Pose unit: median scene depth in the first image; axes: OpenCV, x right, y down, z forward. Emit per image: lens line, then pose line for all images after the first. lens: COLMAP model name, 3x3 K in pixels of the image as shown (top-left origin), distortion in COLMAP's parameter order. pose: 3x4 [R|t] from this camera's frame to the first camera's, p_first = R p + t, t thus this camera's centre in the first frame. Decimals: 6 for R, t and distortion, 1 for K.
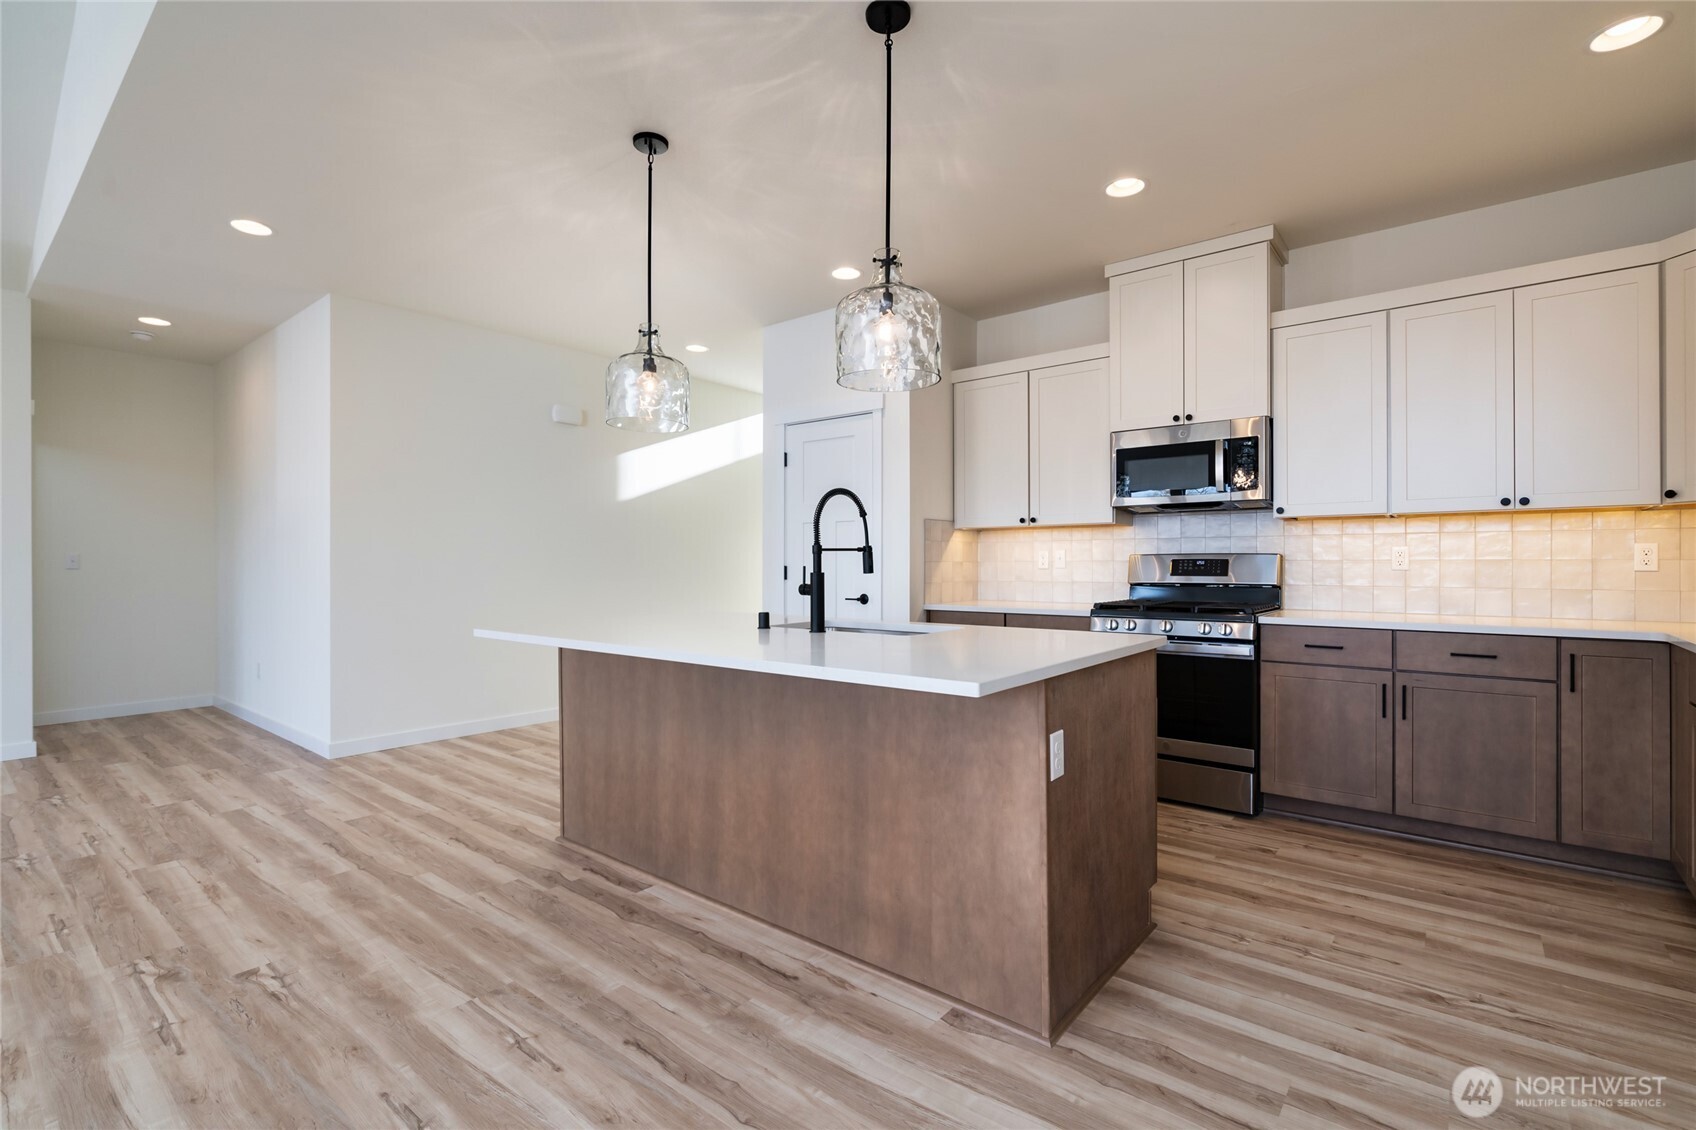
lens RADIAL K [[768.4, 0, 845.2], [0, 768.4, 562.8], [0, 0, 1]] dist [-0.000199, 0.000506]
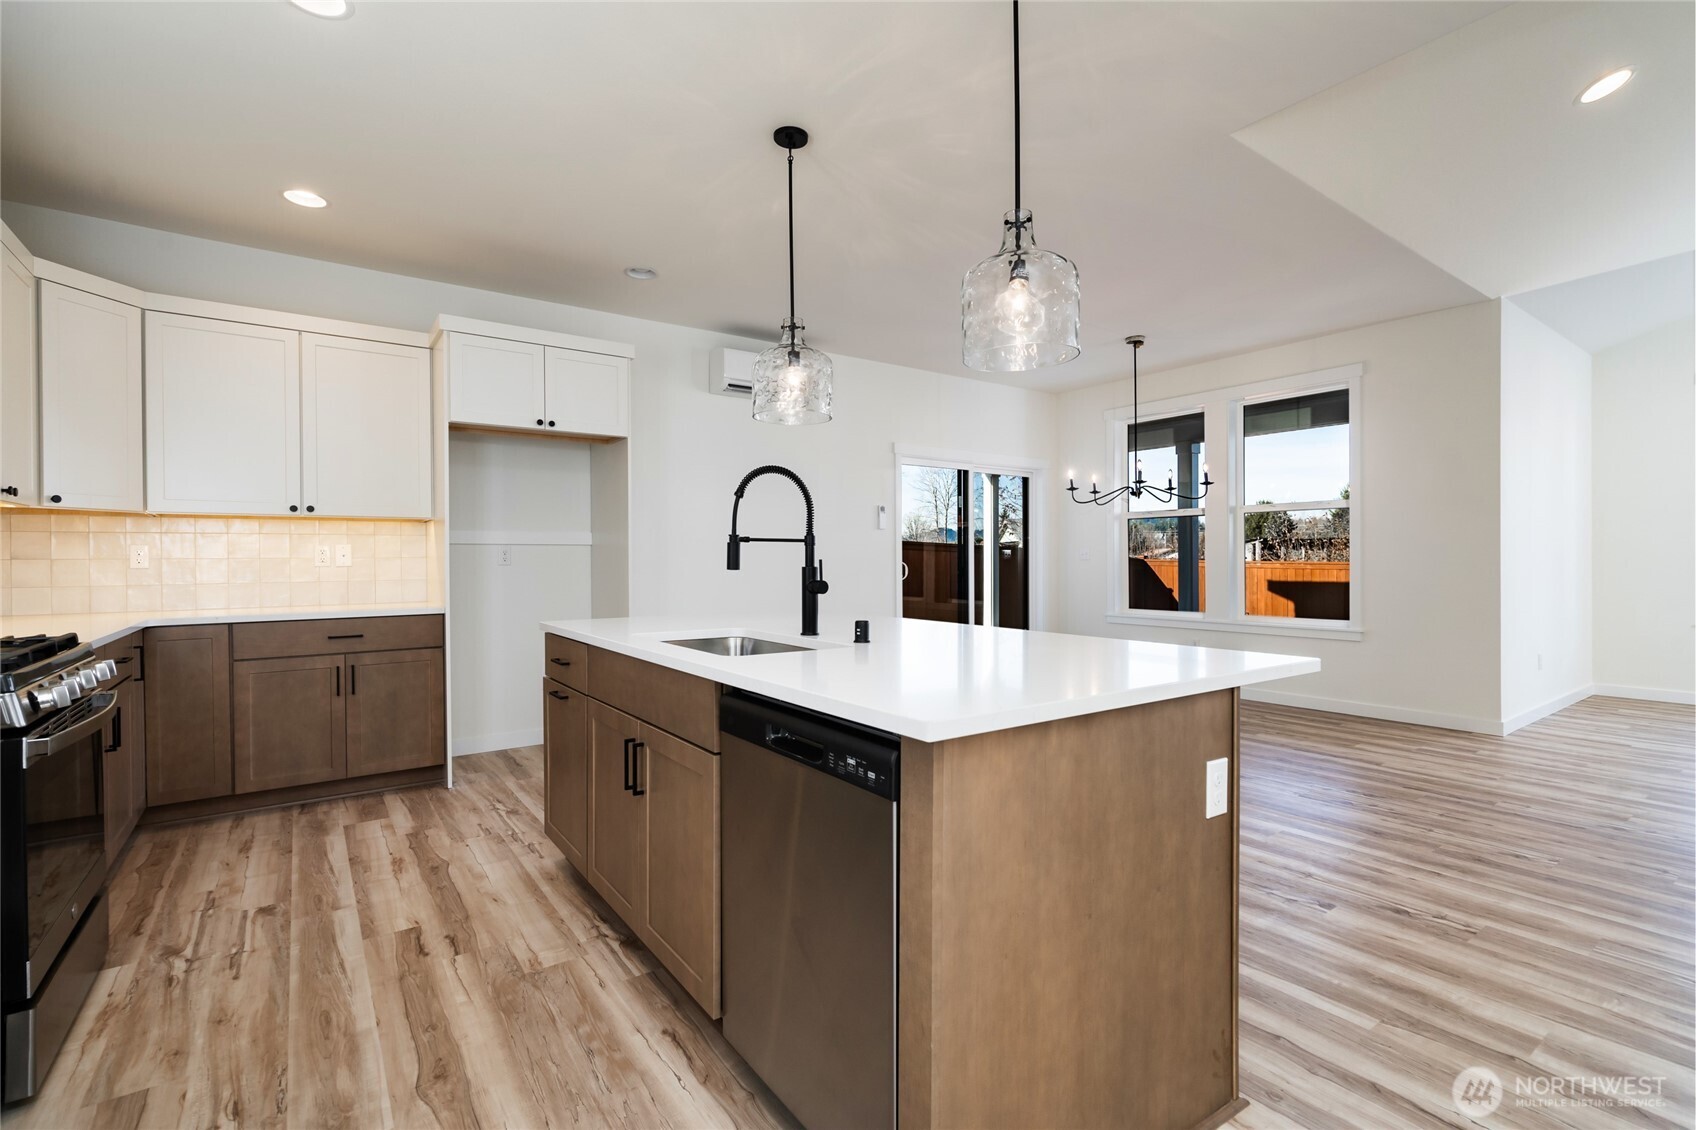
lens RADIAL K [[768.4, 0, 845.2], [0, 768.4, 562.8], [0, 0, 1]] dist [-0.000199, 0.000506]
pose [[-0.965340, 0.006410, 0.260918, -0.313373], [0.007784, 0.999961, 0.004234, 0.004863], [-0.260880, 0.006118, -0.965352, 1.896995]]
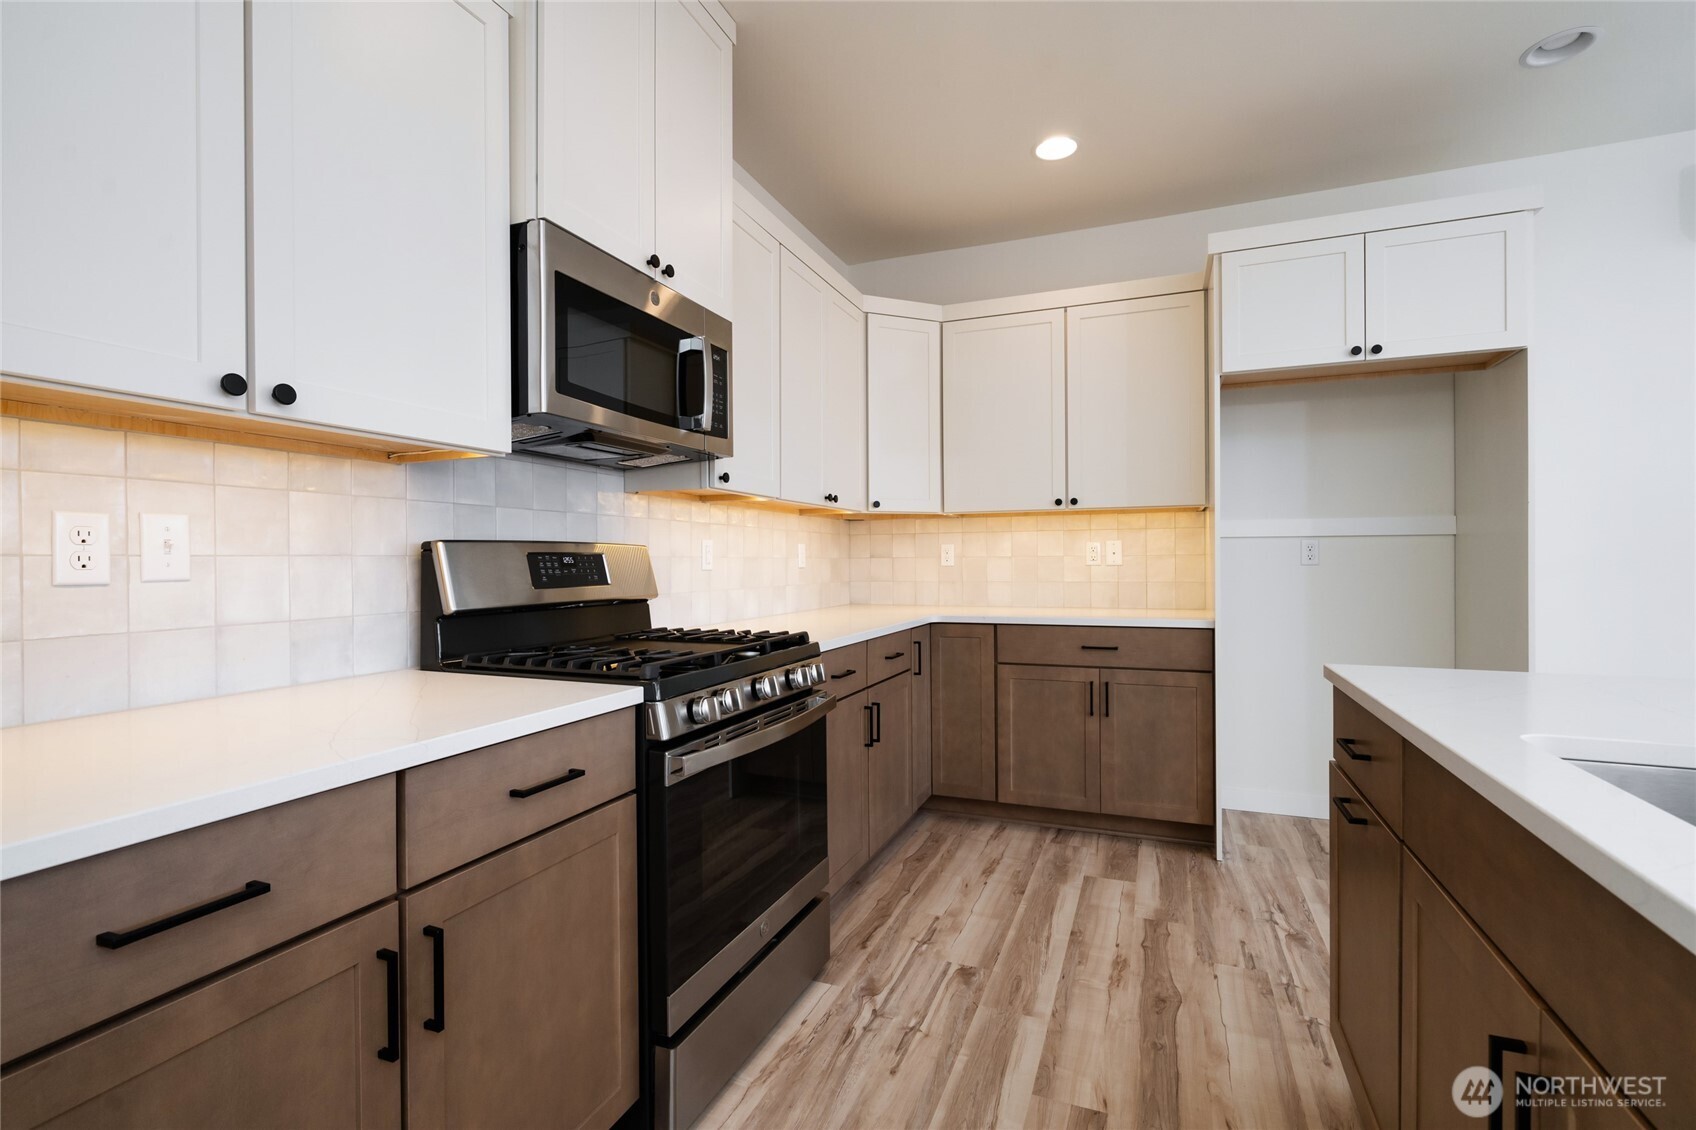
lens RADIAL K [[768.4, 0, 845.2], [0, 768.4, 562.8], [0, 0, 1]] dist [-0.000199, 0.000506]
pose [[-0.294124, 0.000676, 0.955767, -0.100261], [0.004329, 0.999990, 0.000624, 0.003075], [-0.955758, 0.004321, -0.294124, 1.521152]]
